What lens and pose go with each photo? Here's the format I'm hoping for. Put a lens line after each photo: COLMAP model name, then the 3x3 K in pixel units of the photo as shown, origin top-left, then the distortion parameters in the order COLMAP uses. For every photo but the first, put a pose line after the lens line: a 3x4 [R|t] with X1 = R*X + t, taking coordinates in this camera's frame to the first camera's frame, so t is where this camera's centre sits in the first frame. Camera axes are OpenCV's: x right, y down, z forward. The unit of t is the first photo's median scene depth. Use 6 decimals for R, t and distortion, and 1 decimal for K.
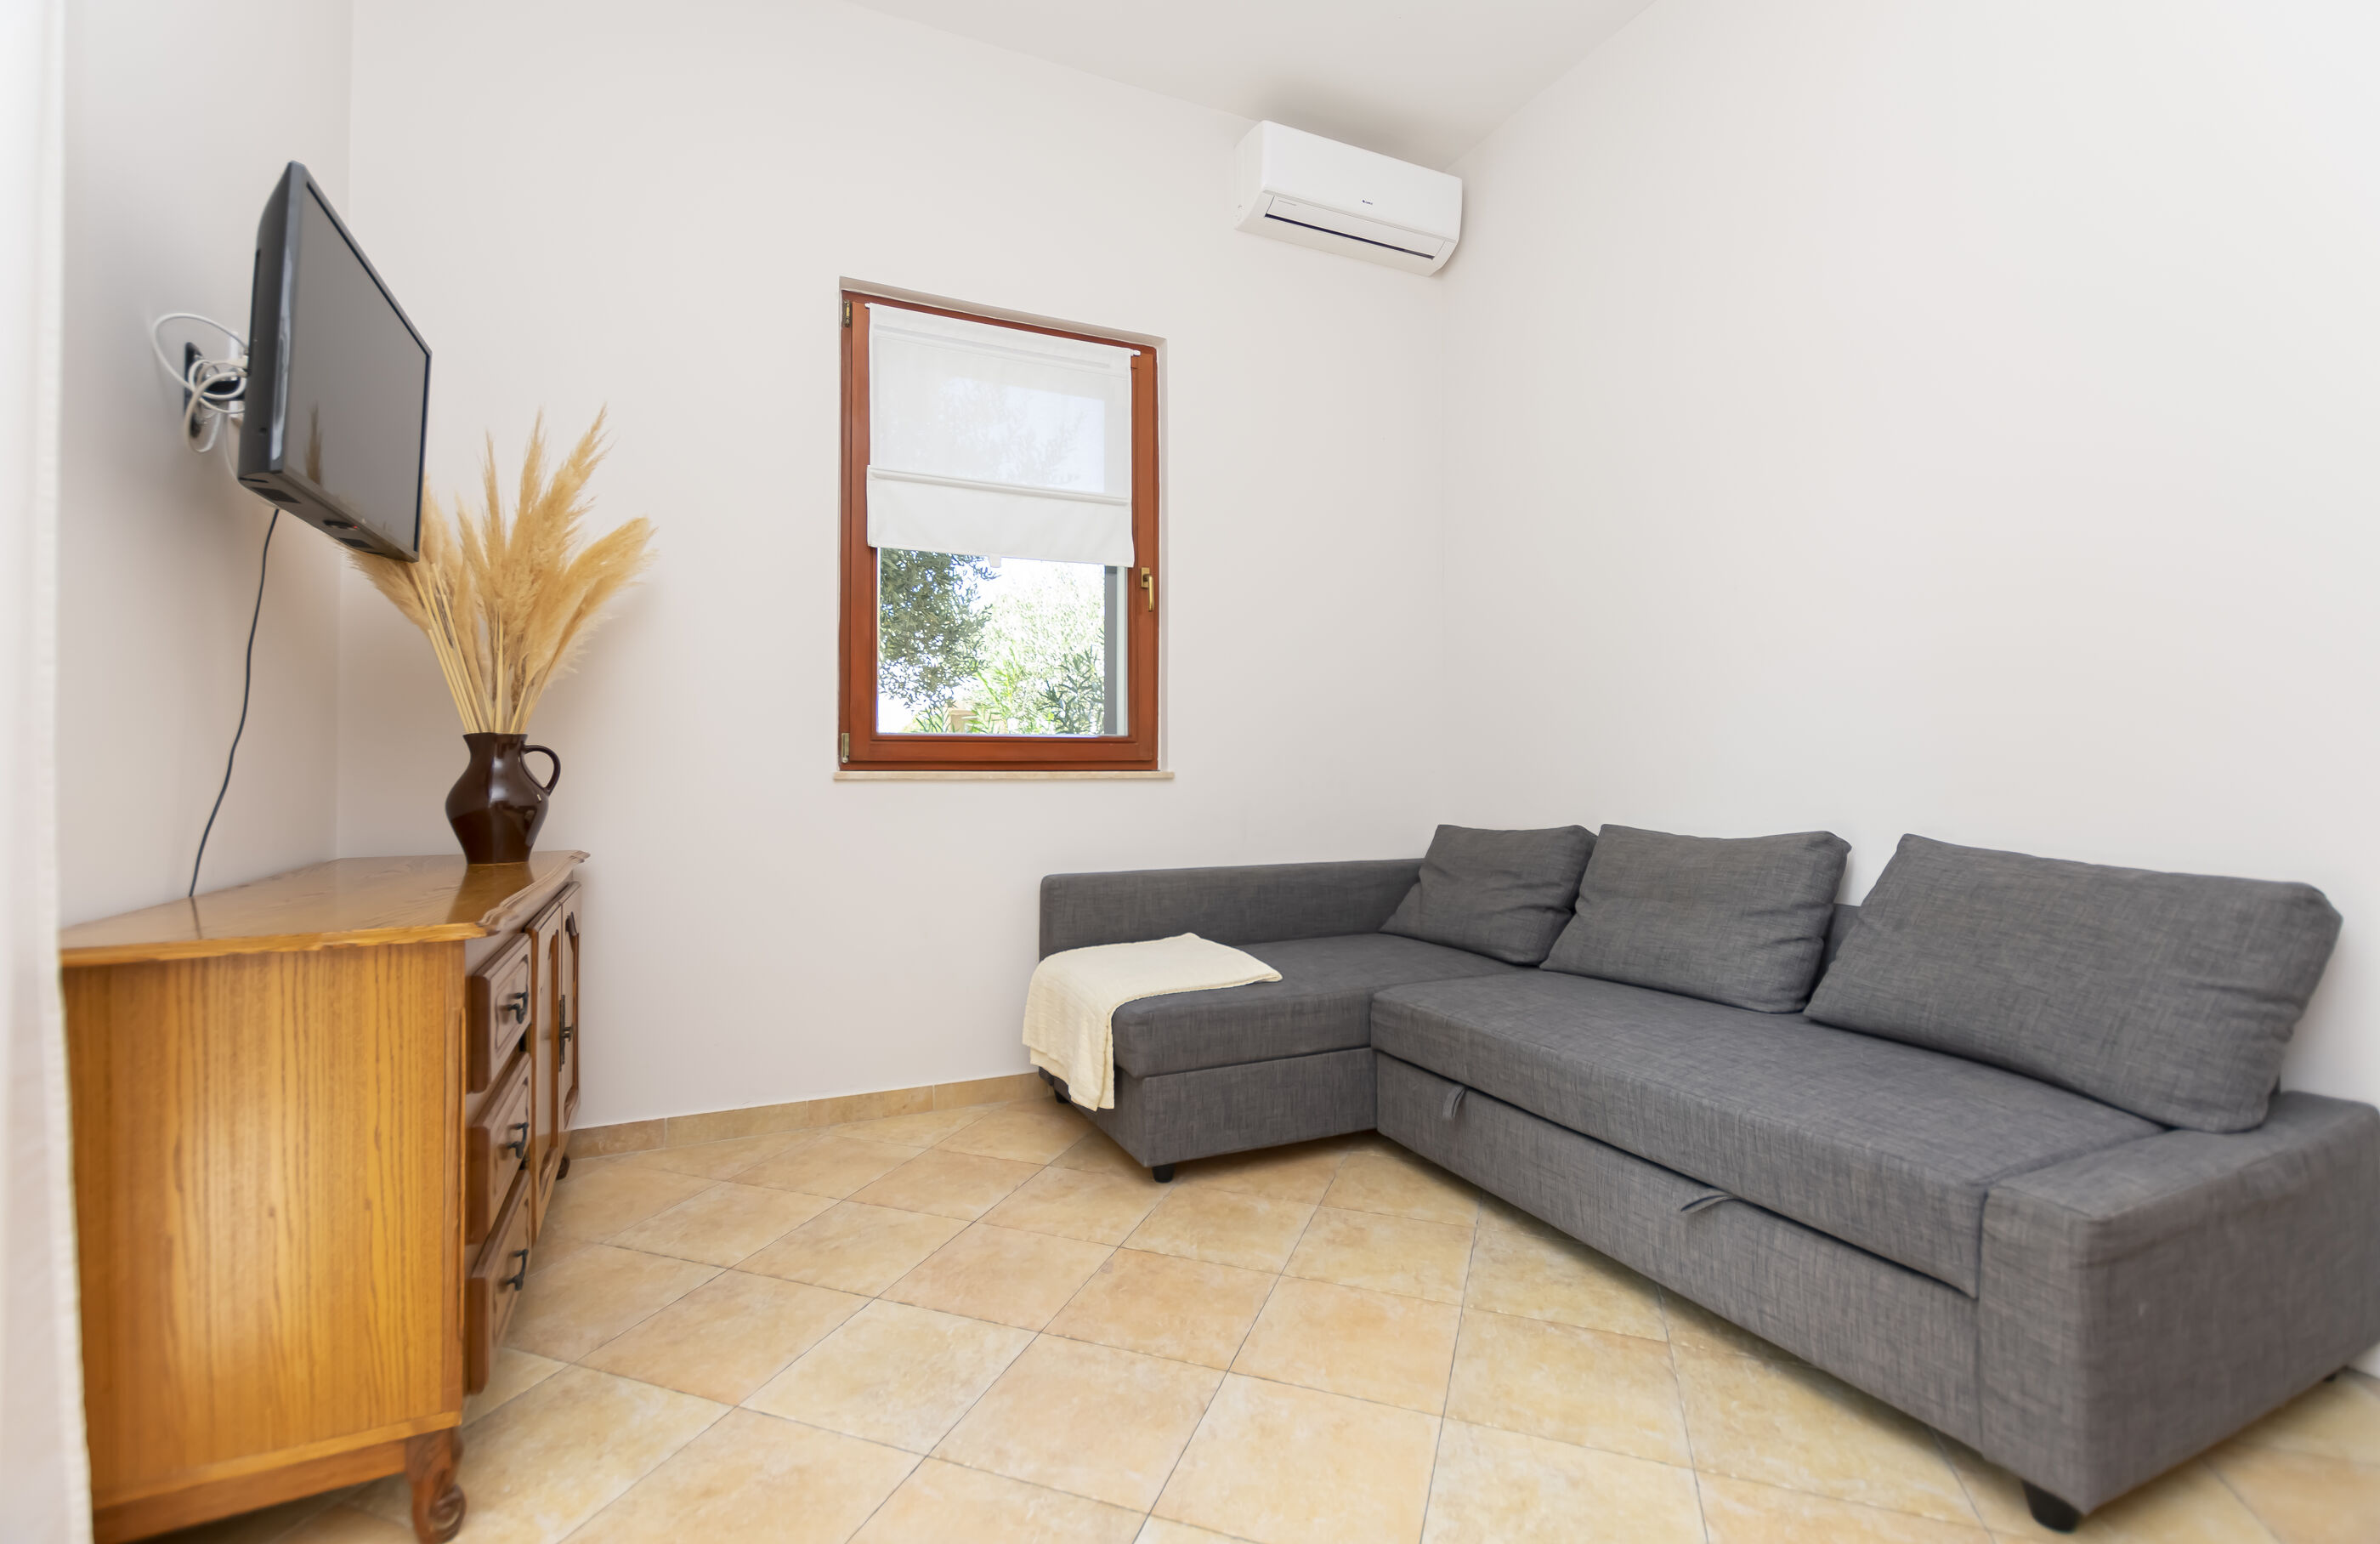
lens RADIAL K [[1046.8, 0, 1190.2], [0, 1046.8, 765.1], [0, 0, 1]] dist [0.000039, 0.000005]
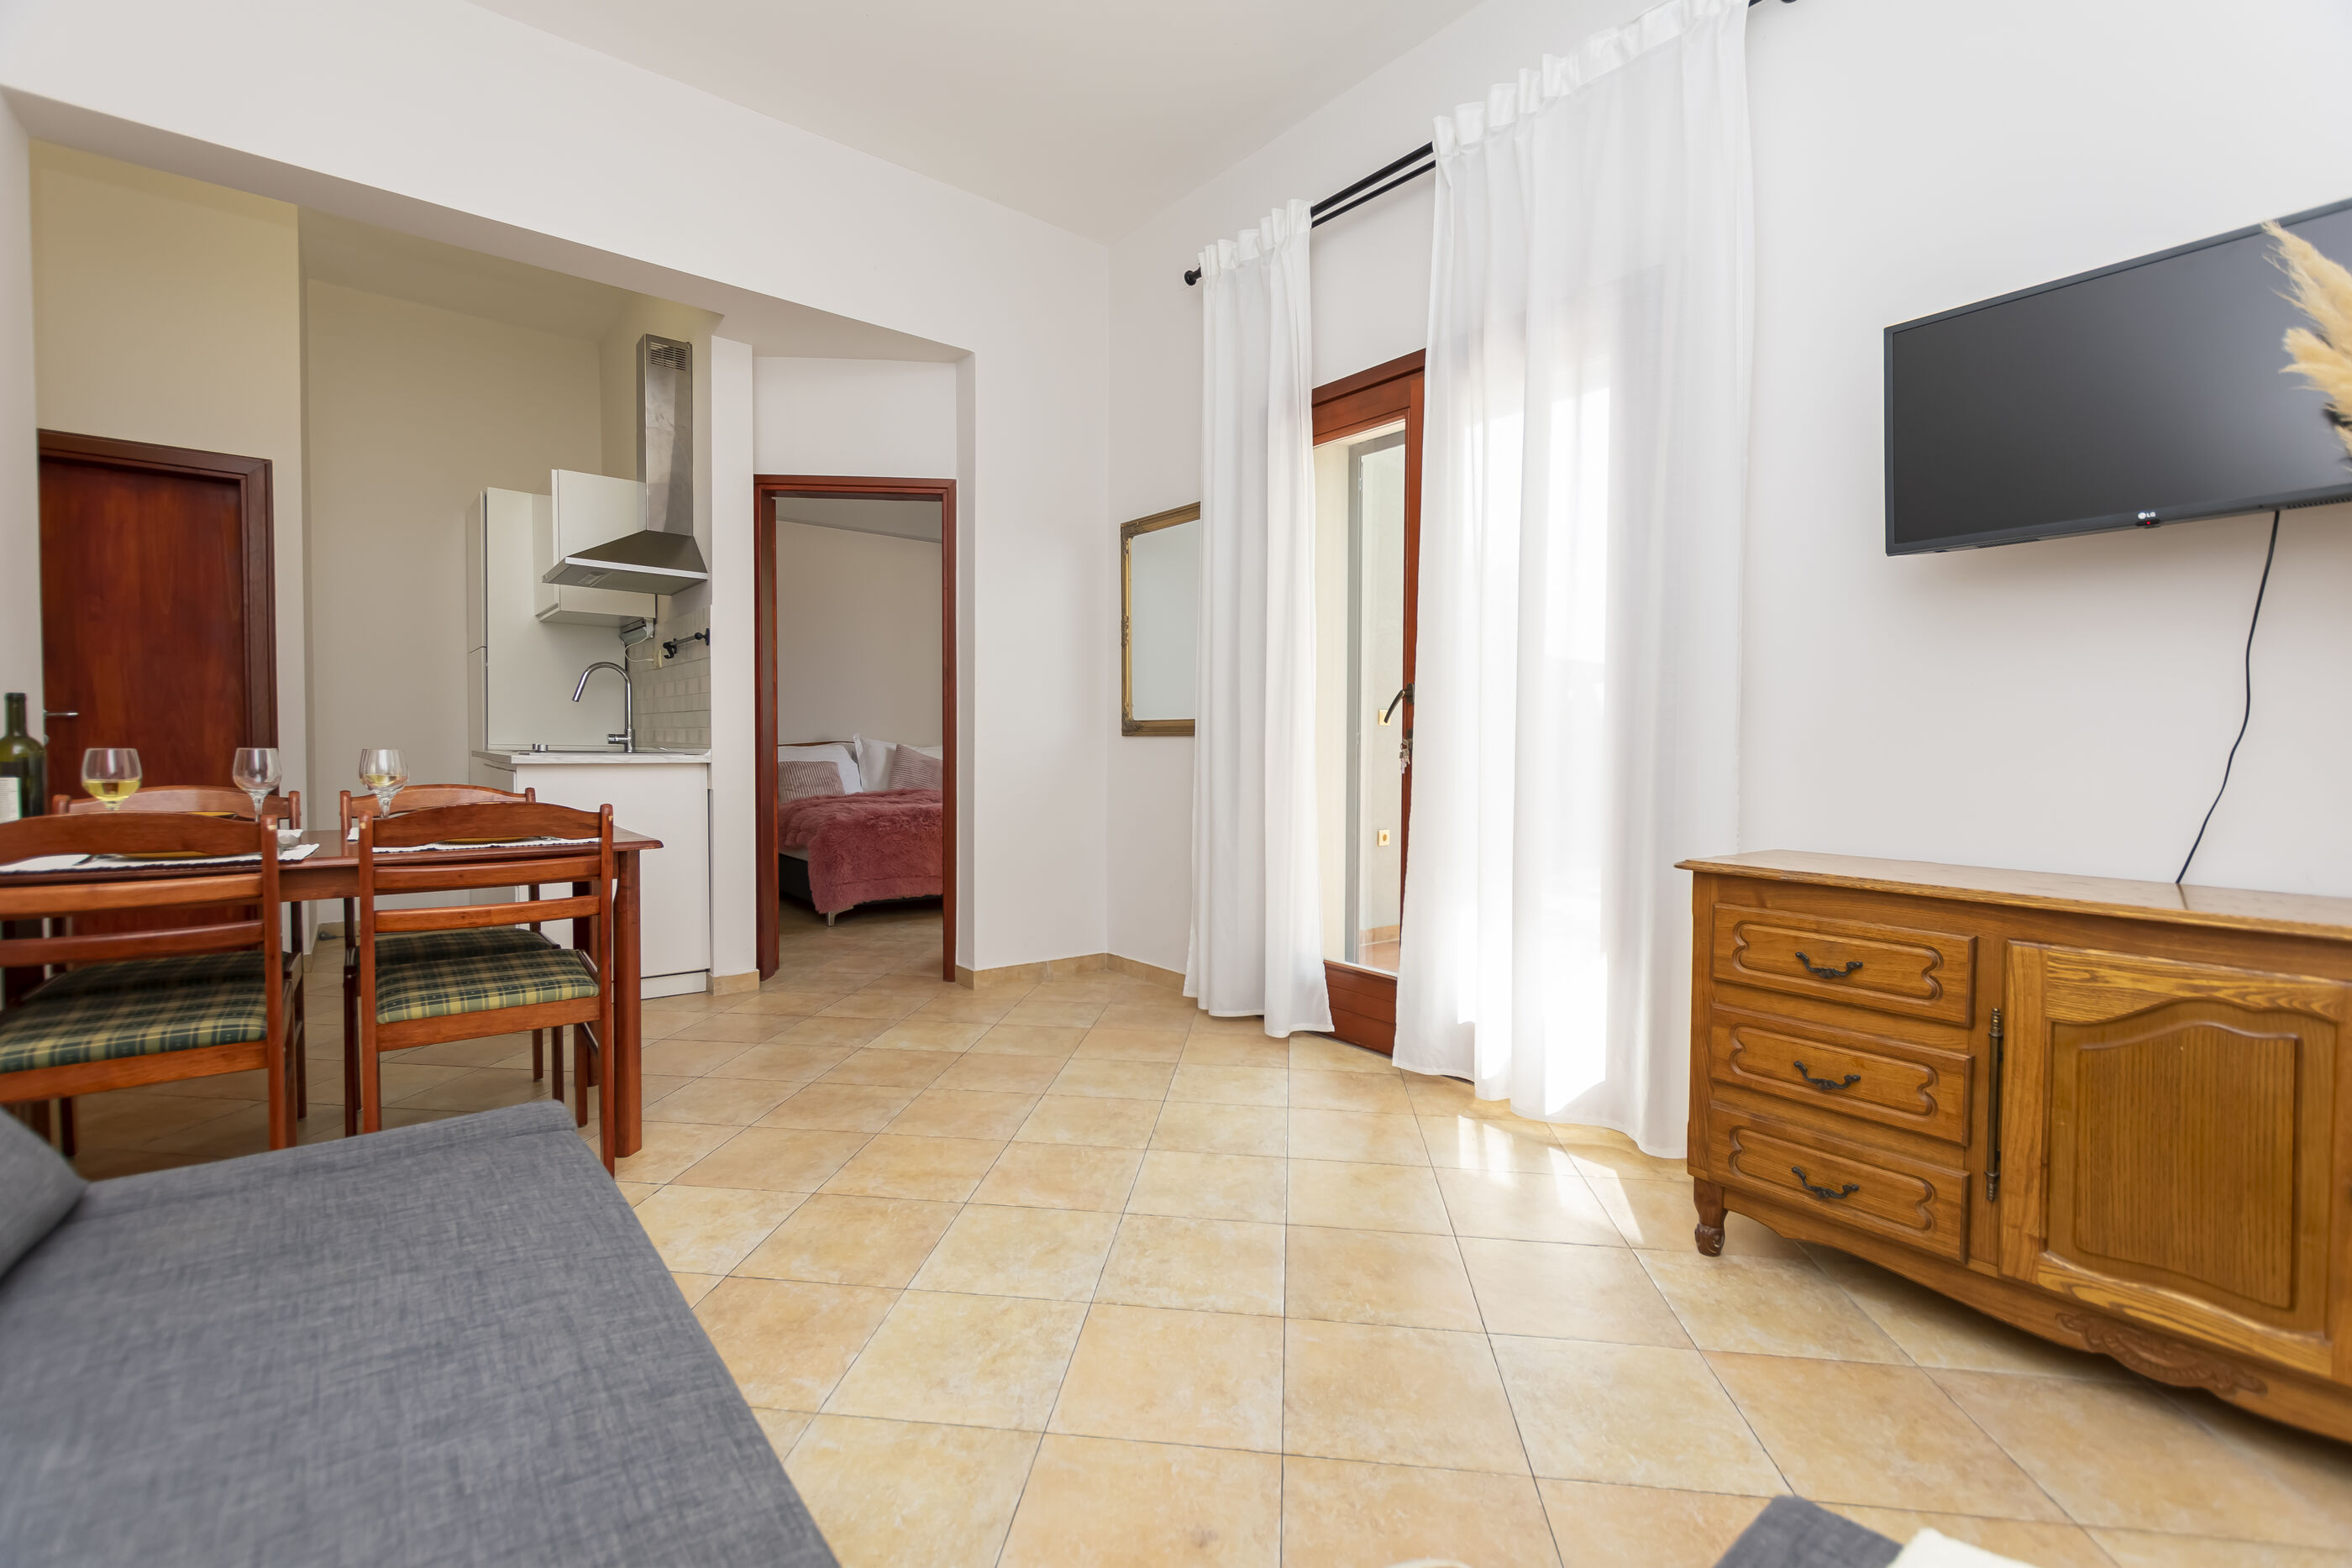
lens RADIAL K [[1036.5, 0, 1170.3], [0, 1036.5, 786.9], [0, 0, 1]] dist [0.014519, 0.001477]
pose [[-0.975787, -0.000341, -0.218722, 0.321891], [-0.010617, 0.998894, 0.045808, -0.010595], [0.218464, 0.047021, -0.974711, 1.834144]]
